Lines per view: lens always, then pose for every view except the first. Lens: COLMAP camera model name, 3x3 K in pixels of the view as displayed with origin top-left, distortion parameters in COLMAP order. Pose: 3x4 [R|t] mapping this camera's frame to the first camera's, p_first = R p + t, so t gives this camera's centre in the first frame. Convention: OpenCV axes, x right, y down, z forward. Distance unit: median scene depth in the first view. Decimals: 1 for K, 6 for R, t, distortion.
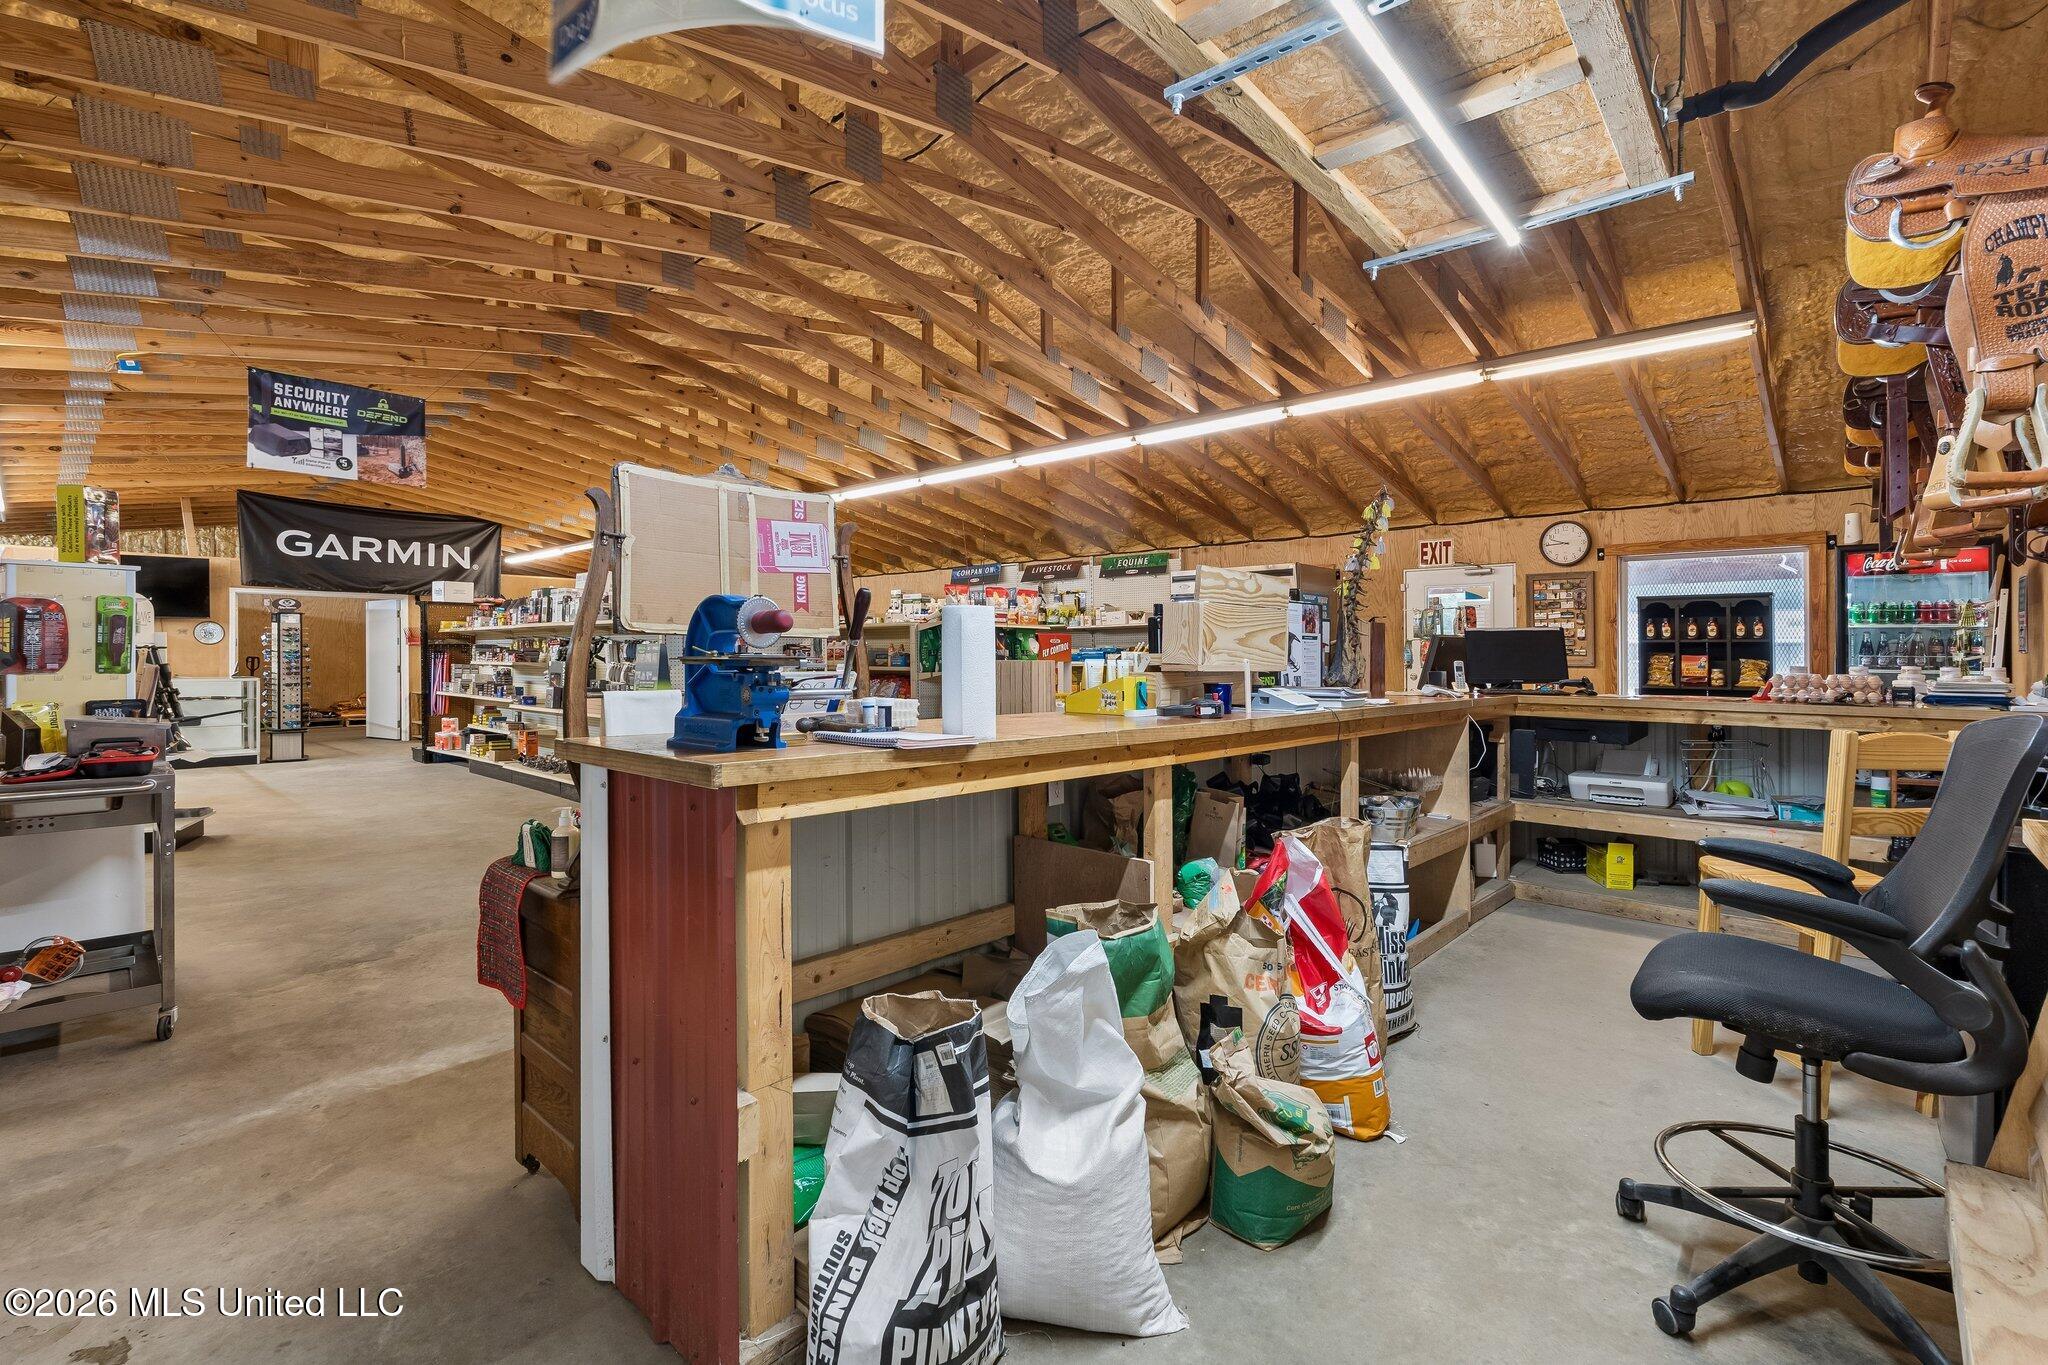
lens RADIAL K [[913.8, 0, 1024.0], [0, 913.8, 682.5], [0, 0, 1]] dist [-0.004752, 0.000019]
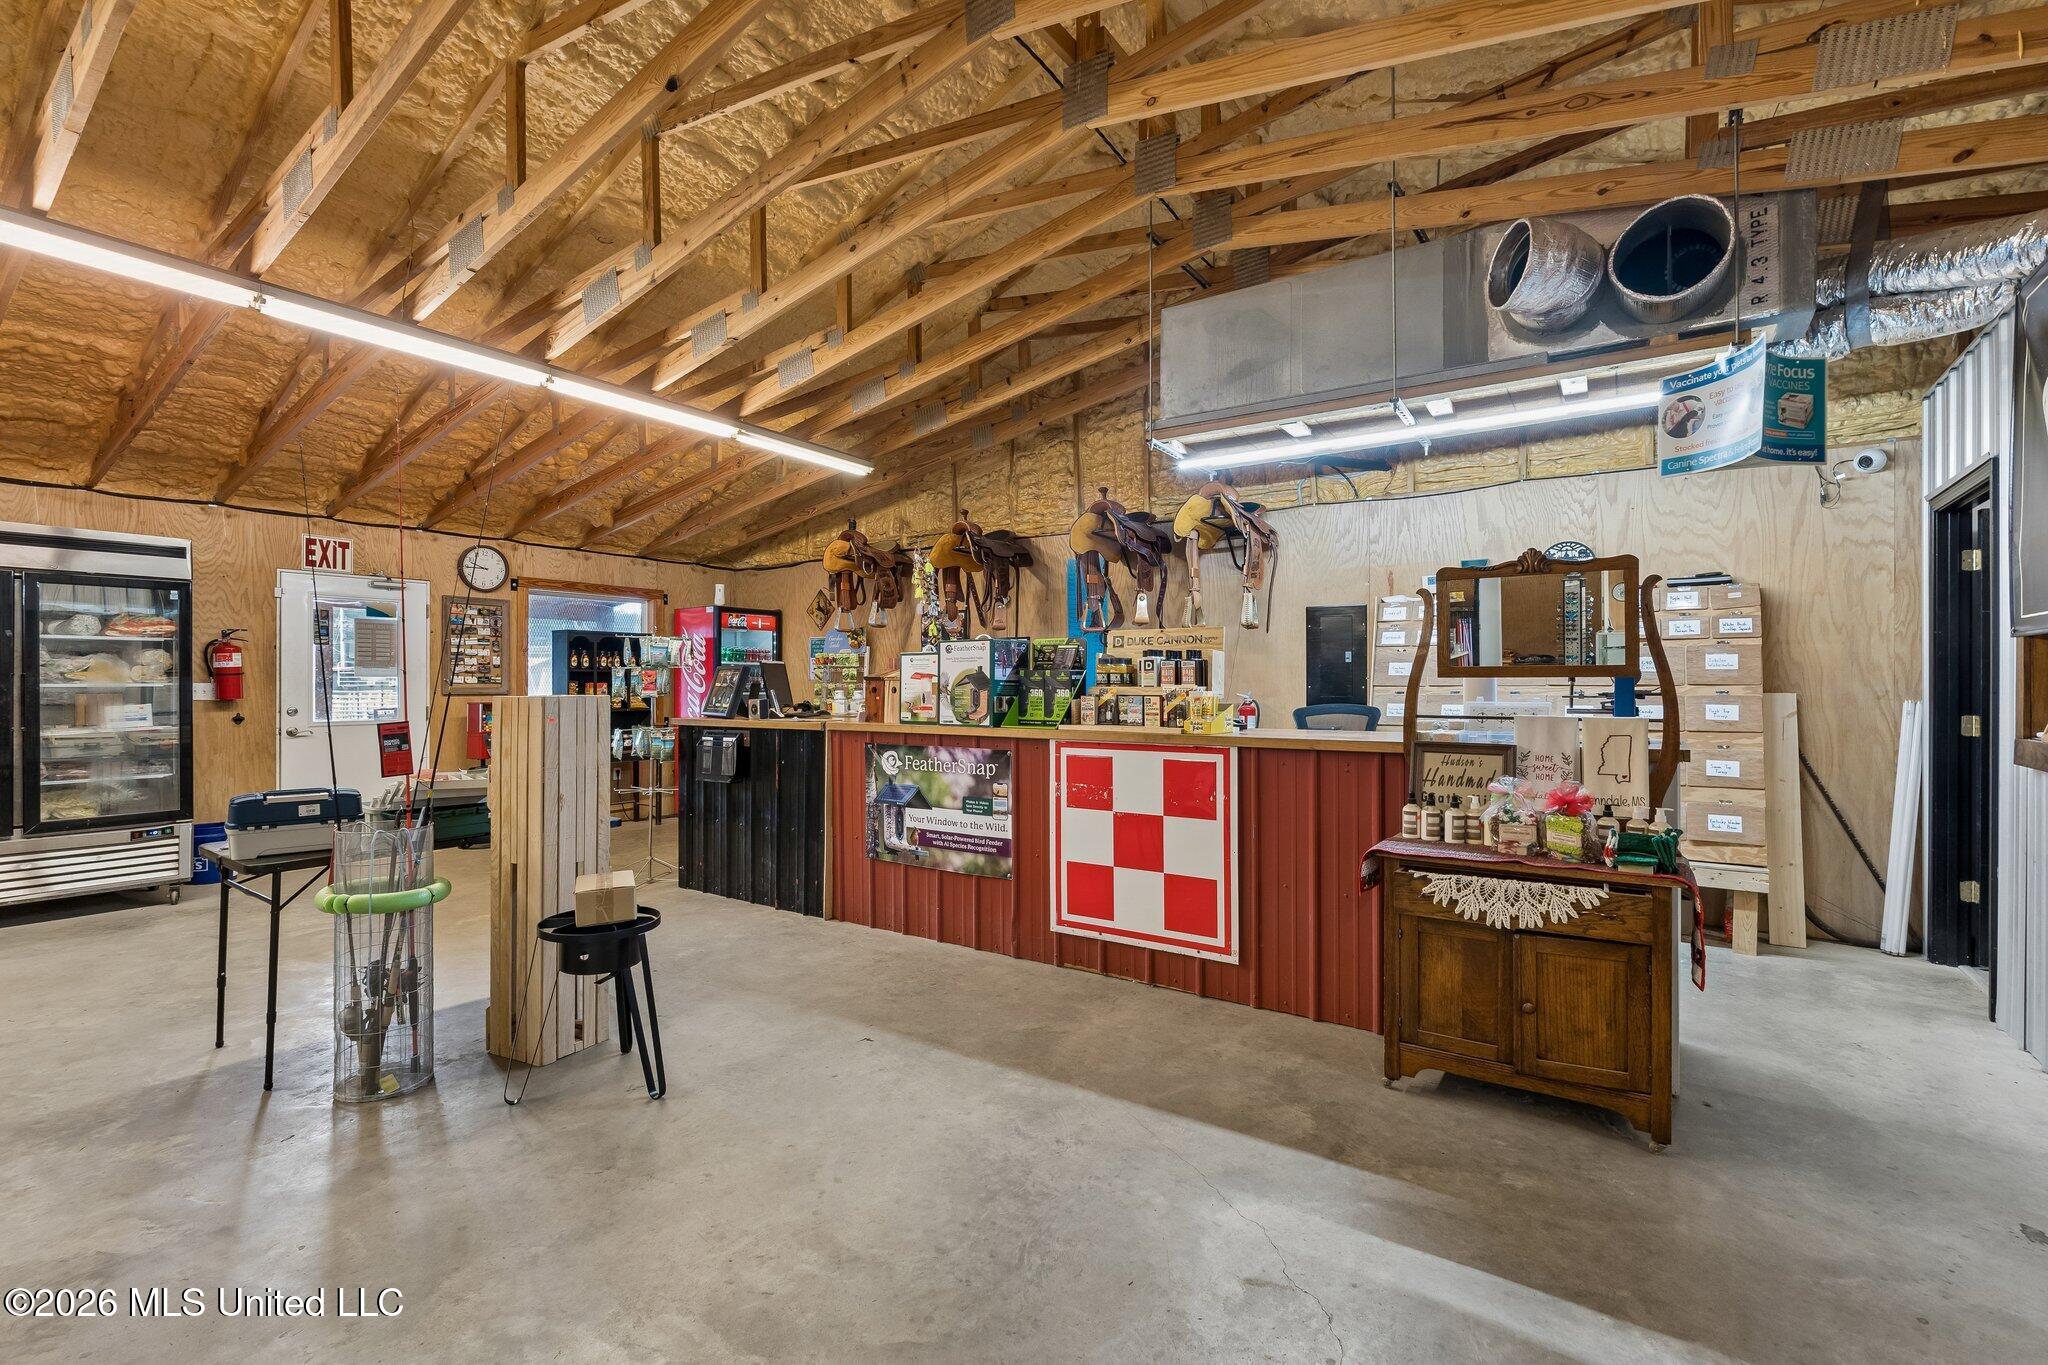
lens RADIAL K [[913.8, 0, 1024.0], [0, 913.8, 682.5], [0, 0, 1]] dist [-0.004752, 0.000019]
pose [[-0.125065, -0.001070, 0.992148, -0.498153], [0.028230, 0.999591, 0.004637, -0.020549], [-0.991747, 0.028588, -0.124984, 0.609072]]
